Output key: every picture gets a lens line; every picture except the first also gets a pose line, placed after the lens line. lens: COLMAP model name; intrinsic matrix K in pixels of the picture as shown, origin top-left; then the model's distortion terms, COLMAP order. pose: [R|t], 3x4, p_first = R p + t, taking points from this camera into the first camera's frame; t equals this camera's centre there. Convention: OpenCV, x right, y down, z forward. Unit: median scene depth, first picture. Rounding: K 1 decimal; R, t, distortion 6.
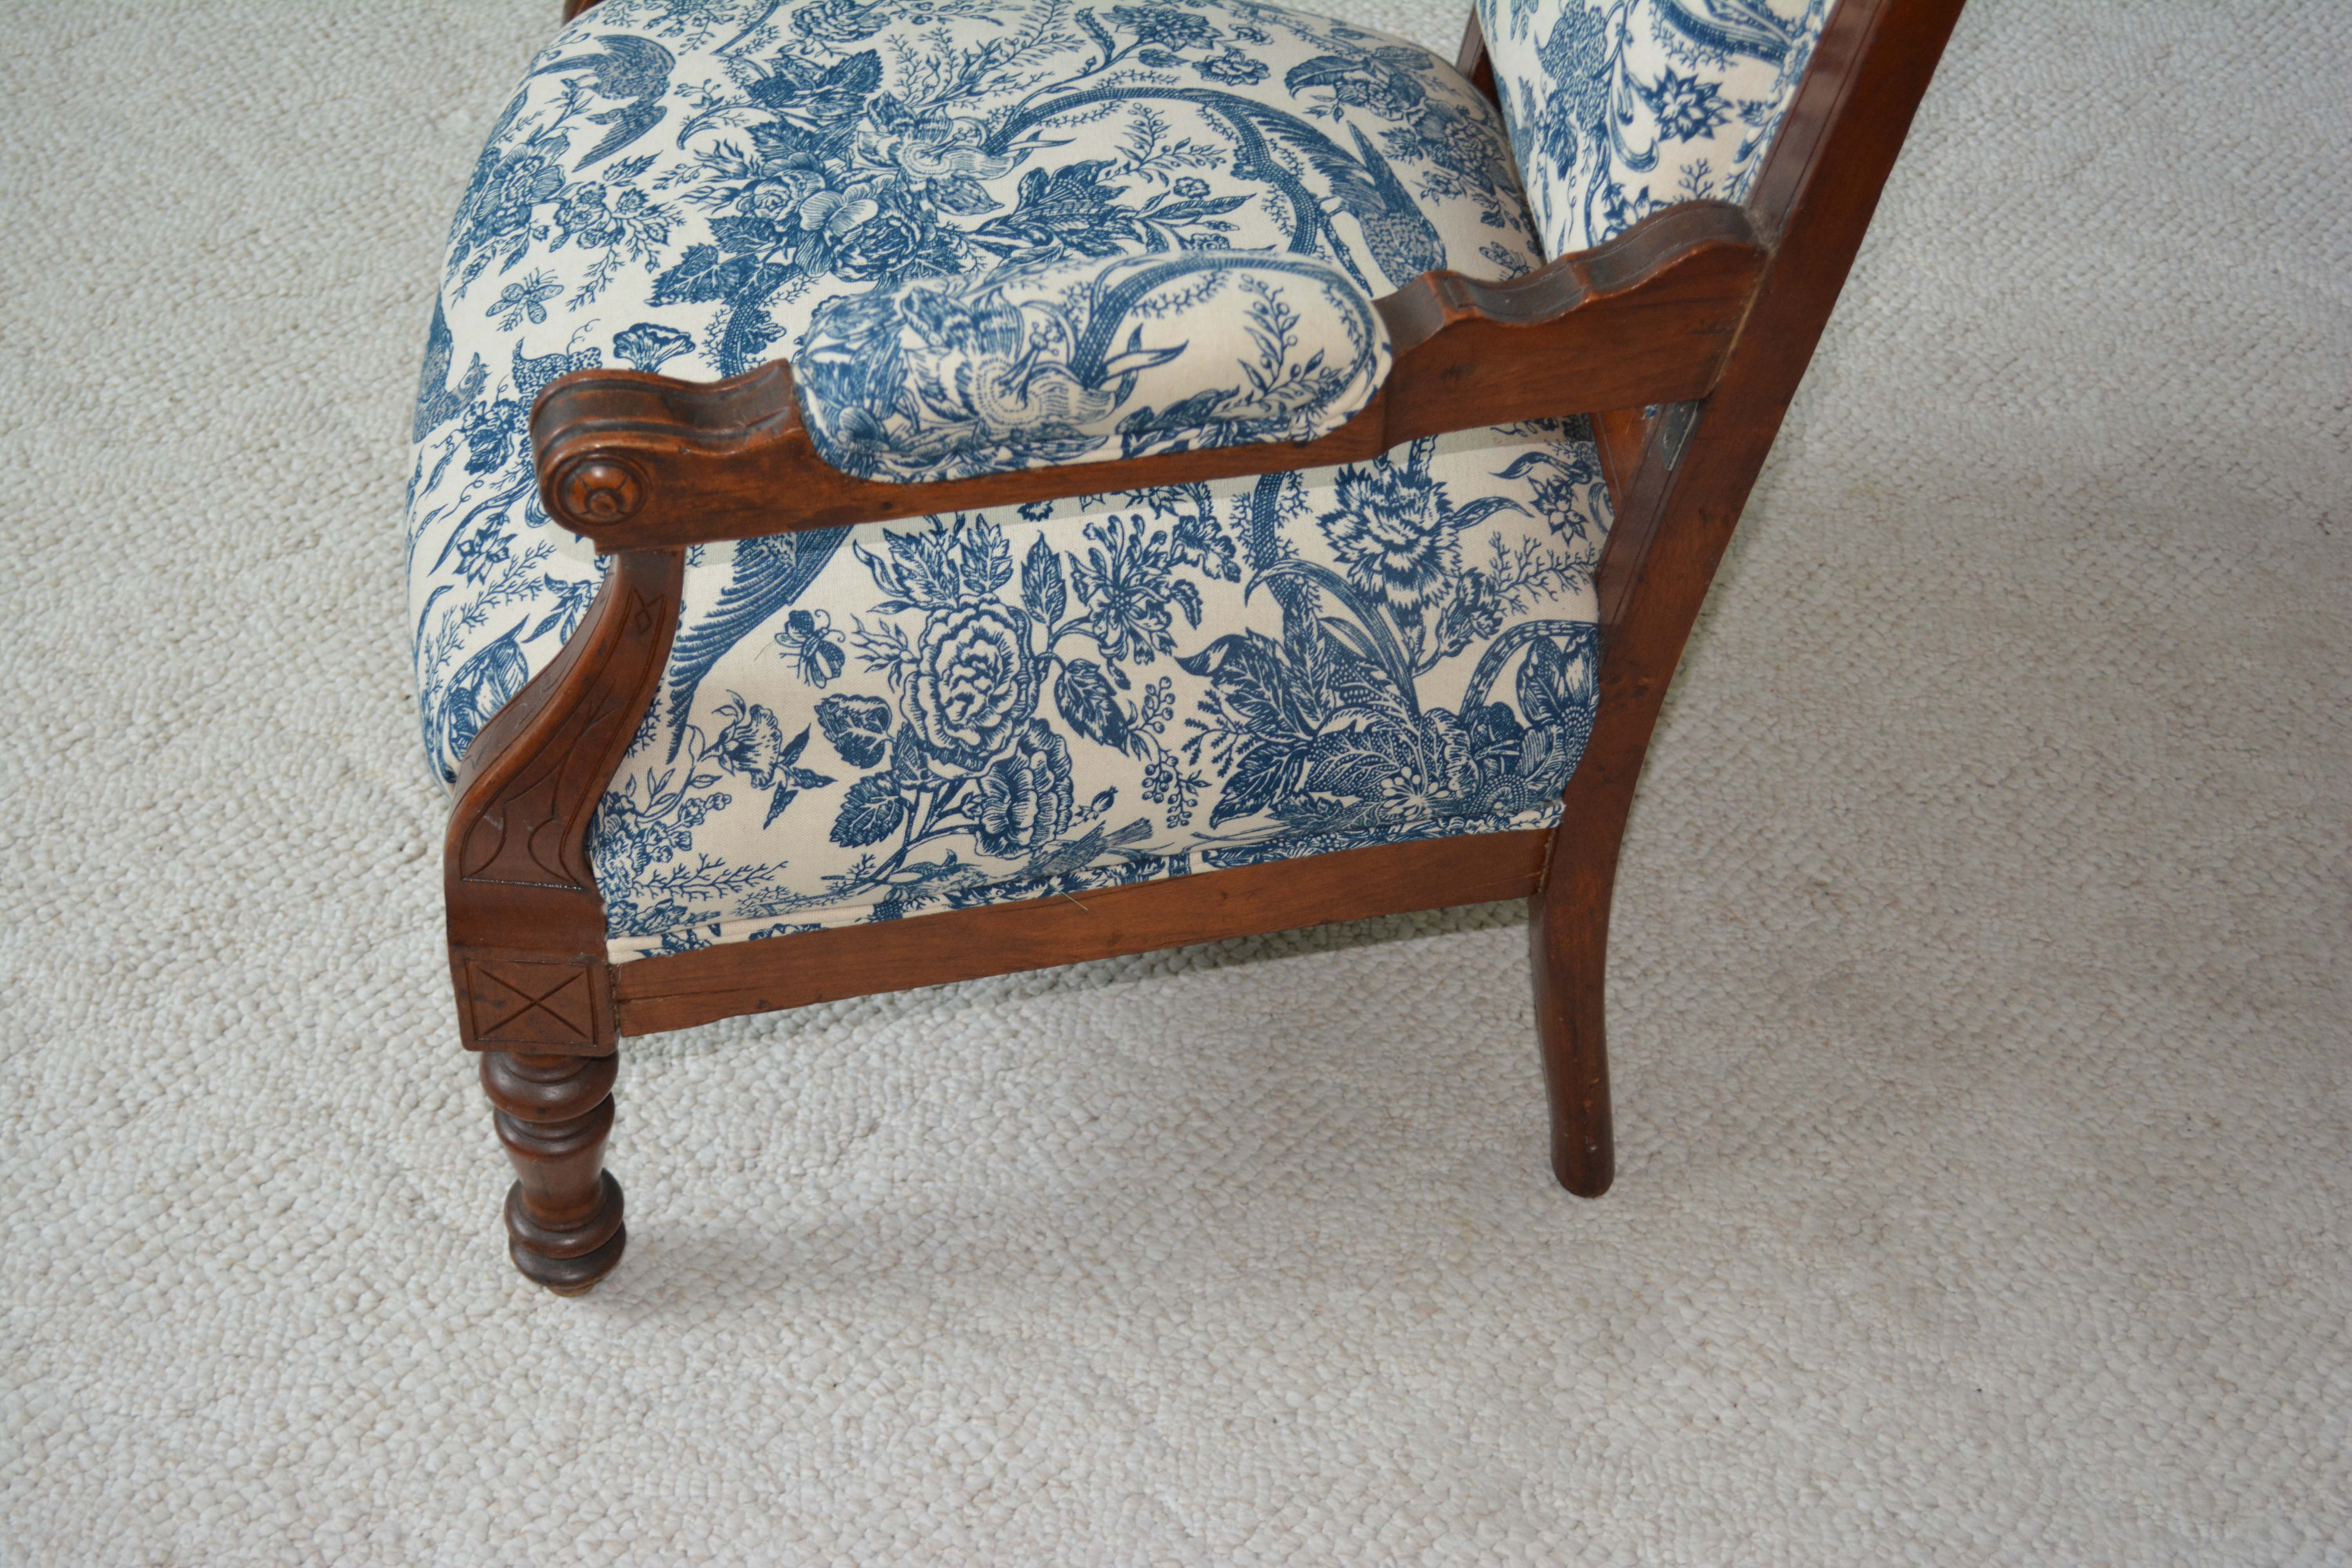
lens RADIAL K [[3320.7, 0, 1163.7], [0, 3320.7, 792.7], [0, 0, 1]] dist [-0.027831, -0.010335]
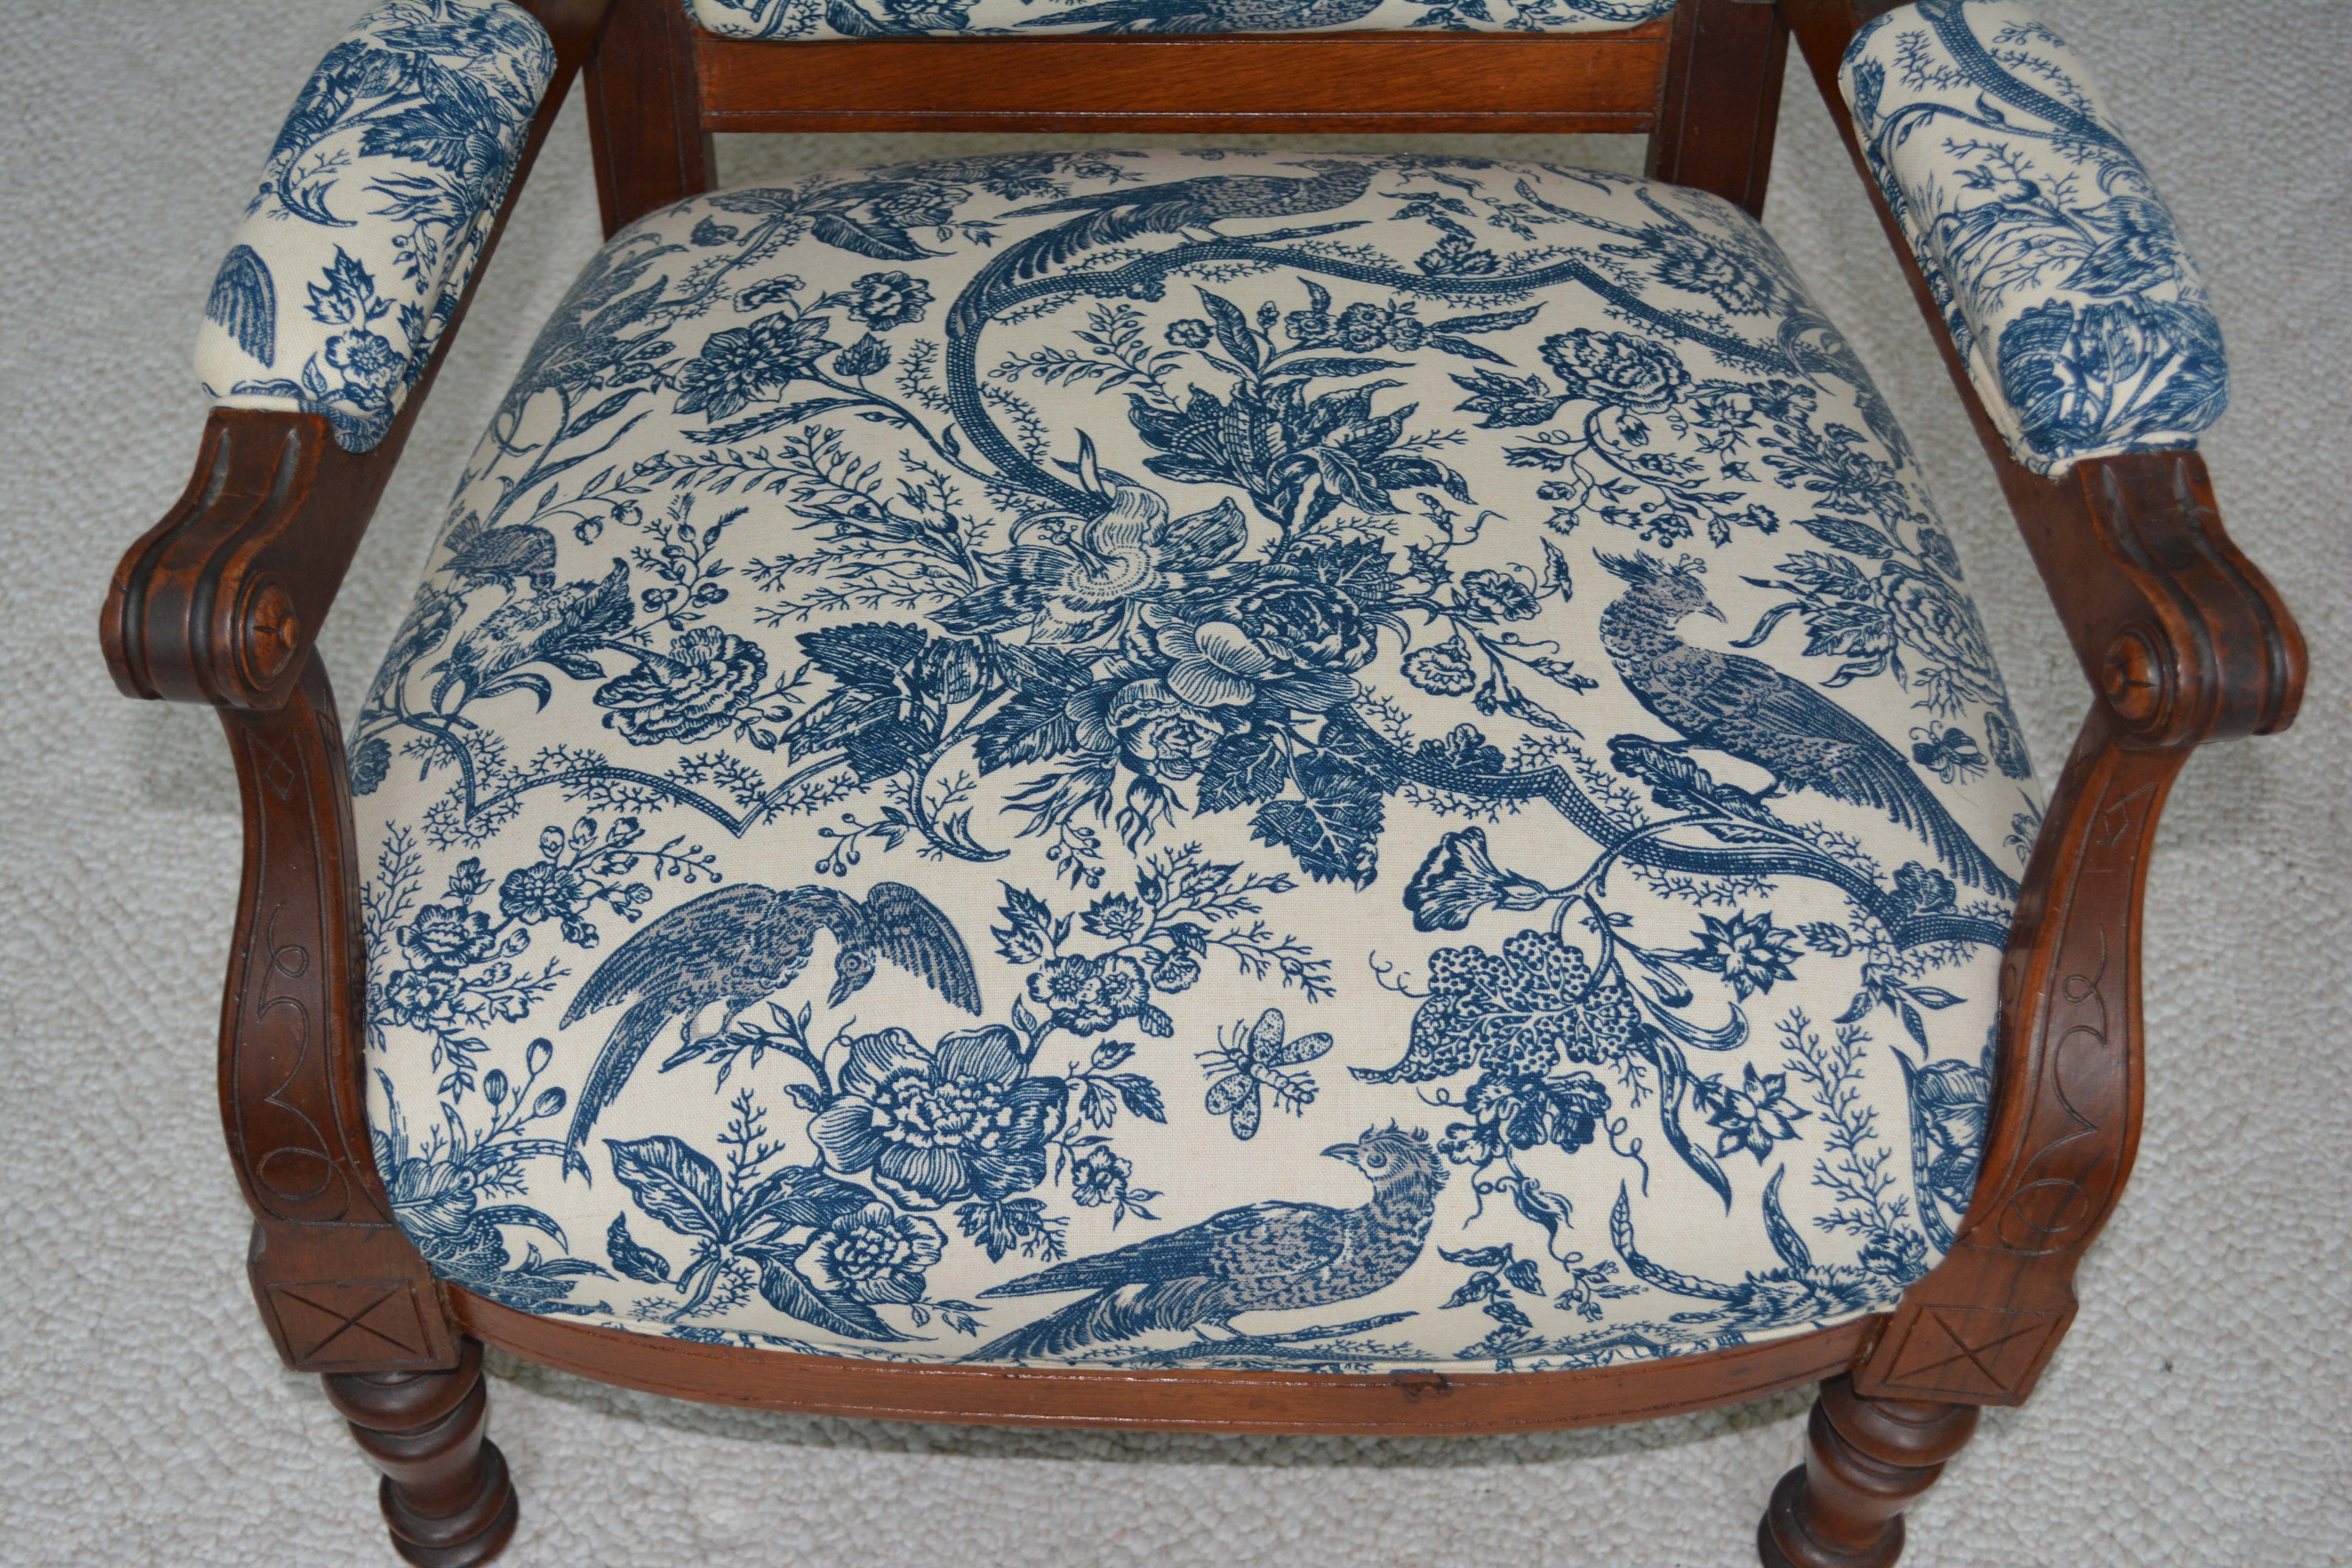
lens RADIAL K [[3062.6, 0, 1138.3], [0, 3062.6, 799.5], [0, 0, 1]] dist [-0.033166, 0.010181]
pose [[0.065797, -0.799165, 0.597500, -0.544889], [0.686880, 0.470618, 0.553819, -0.563114], [-0.723786, 0.373971, 0.579896, 0.616196]]
